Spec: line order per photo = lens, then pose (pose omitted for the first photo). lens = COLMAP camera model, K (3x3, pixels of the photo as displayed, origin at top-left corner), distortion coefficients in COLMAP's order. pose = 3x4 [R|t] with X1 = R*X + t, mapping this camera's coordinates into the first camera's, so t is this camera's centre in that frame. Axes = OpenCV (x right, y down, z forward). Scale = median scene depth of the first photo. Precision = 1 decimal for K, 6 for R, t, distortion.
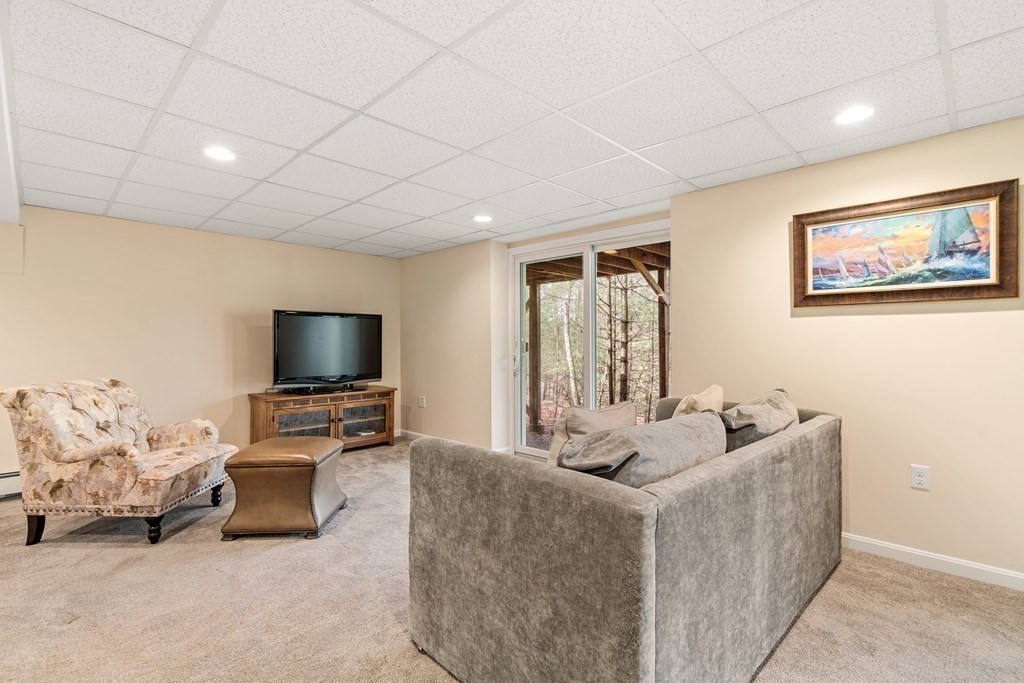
lens RADIAL K [[472.8, 0, 508.6], [0, 472.8, 340.3], [0, 0, 1]] dist [-0.011157, 0.004915]
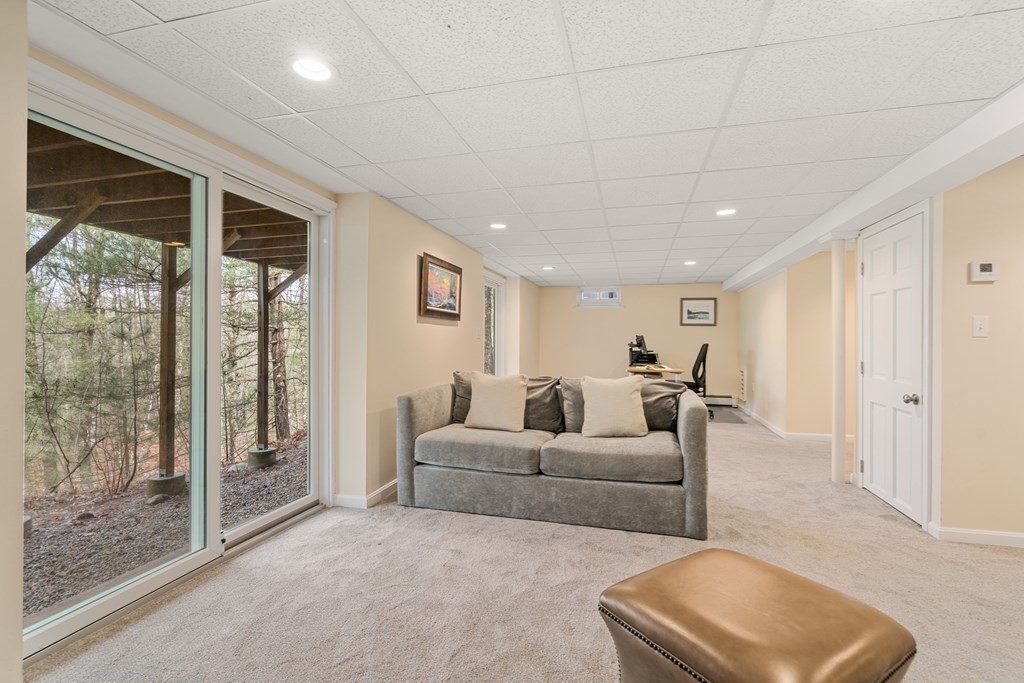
lens RADIAL K [[472.8, 0, 513.2], [0, 472.8, 341.5], [0, 0, 1]] dist [-0.011157, 0.004915]
pose [[-0.498635, 0.017068, 0.866644, -0.877224], [0.015468, 0.999822, -0.010791, 0.029514], [-0.866674, 0.008025, -0.498811, 1.697690]]
